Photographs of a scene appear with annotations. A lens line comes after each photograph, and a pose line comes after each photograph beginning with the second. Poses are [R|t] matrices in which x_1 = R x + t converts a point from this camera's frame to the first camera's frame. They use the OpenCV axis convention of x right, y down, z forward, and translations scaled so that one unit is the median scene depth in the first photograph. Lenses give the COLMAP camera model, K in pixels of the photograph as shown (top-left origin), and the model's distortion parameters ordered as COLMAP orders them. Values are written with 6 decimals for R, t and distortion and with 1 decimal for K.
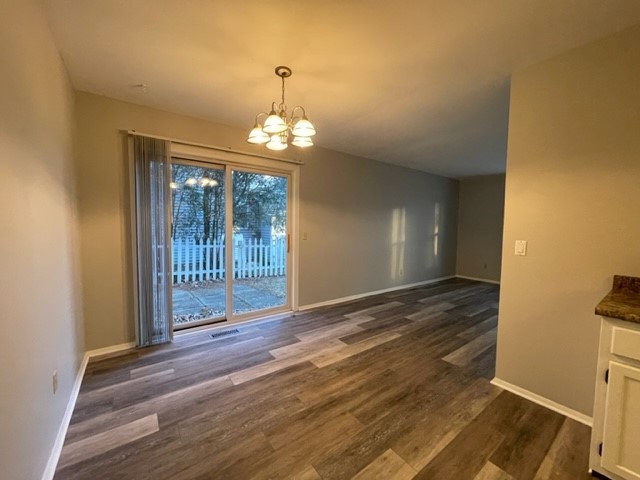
lens RADIAL K [[258.2, 0, 318.0], [0, 258.2, 241.9], [0, 0, 1]] dist [-0.004471, 0.001752]
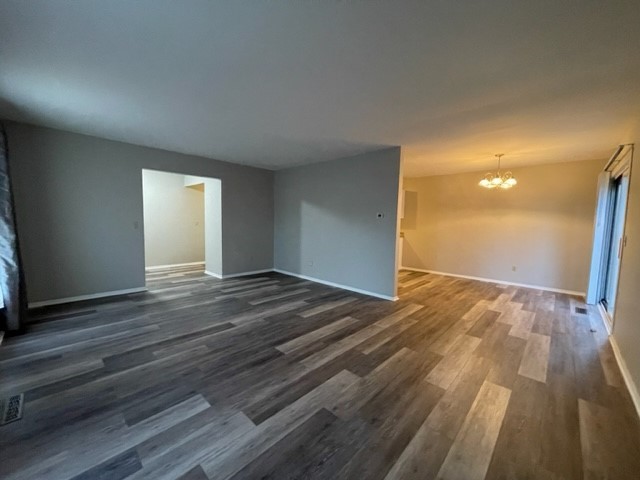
lens RADIAL K [[258.2, 0, 318.2], [0, 258.2, 239.1], [0, 0, 1]] dist [-0.004471, 0.001752]
pose [[-0.984072, -0.017141, -0.176944, 1.577687], [-0.040255, 0.990972, 0.127883, -0.152119], [0.173154, 0.132969, -0.975877, 2.659779]]
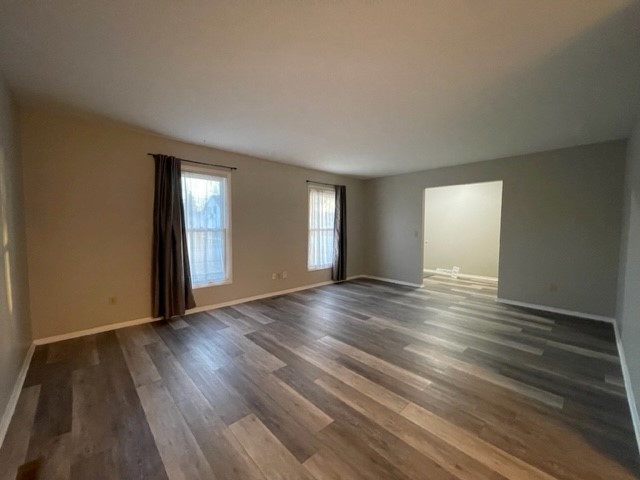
lens RADIAL K [[258.2, 0, 318.5], [0, 258.2, 241.0], [0, 0, 1]] dist [-0.004471, 0.001752]
pose [[-0.122623, -0.065622, 0.990281, 0.252162], [0.049128, 0.996187, 0.072097, -0.111131], [-0.991237, 0.057491, -0.118931, 1.741615]]
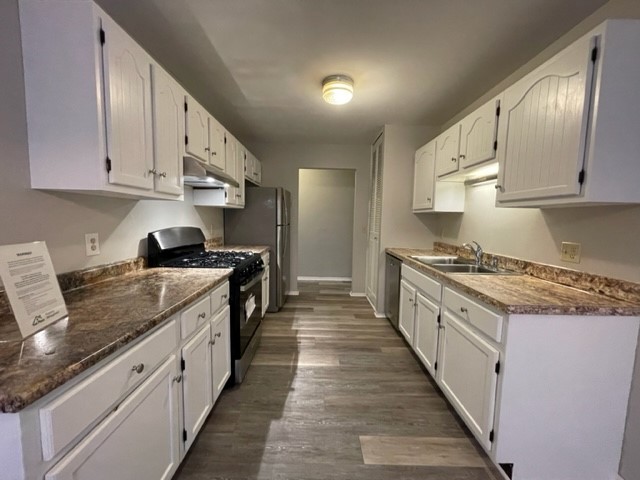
lens RADIAL K [[258.2, 0, 318.4], [0, 258.2, 241.1], [0, 0, 1]] dist [-0.004471, 0.001752]
pose [[-0.807607, -0.083436, 0.583789, 0.232684], [0.003007, 0.989345, 0.145559, -0.036900], [-0.589714, 0.119309, -0.798751, 0.547058]]
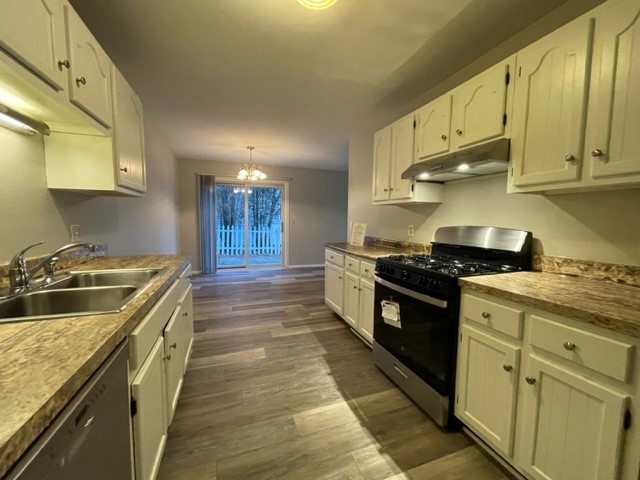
lens RADIAL K [[258.2, 0, 316.8], [0, 258.2, 239.7], [0, 0, 1]] dist [-0.004471, 0.001752]
pose [[0.957031, 0.020077, -0.289291, 0.974936], [-0.015285, 0.999706, 0.018814, 0.087515], [0.289584, -0.013584, 0.957056, -0.908557]]
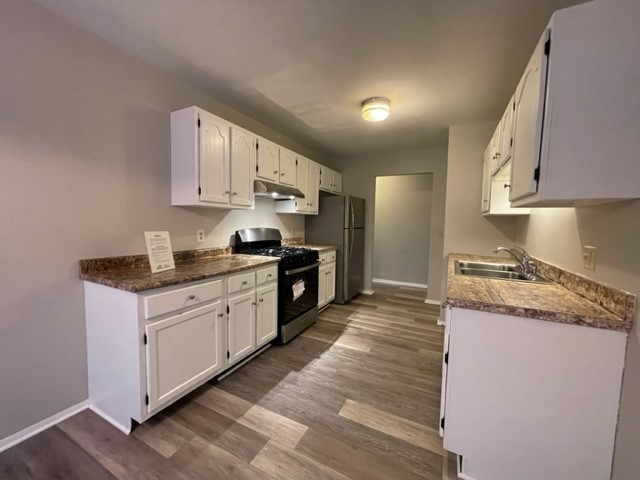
lens RADIAL K [[258.2, 0, 318.0], [0, 258.2, 240.9], [0, 0, 1]] dist [-0.004471, 0.001752]
pose [[-0.450074, -0.088130, 0.888632, -0.148501], [0.027705, 0.993261, 0.112538, -0.027294], [-0.892561, 0.075270, -0.444599, 0.414783]]
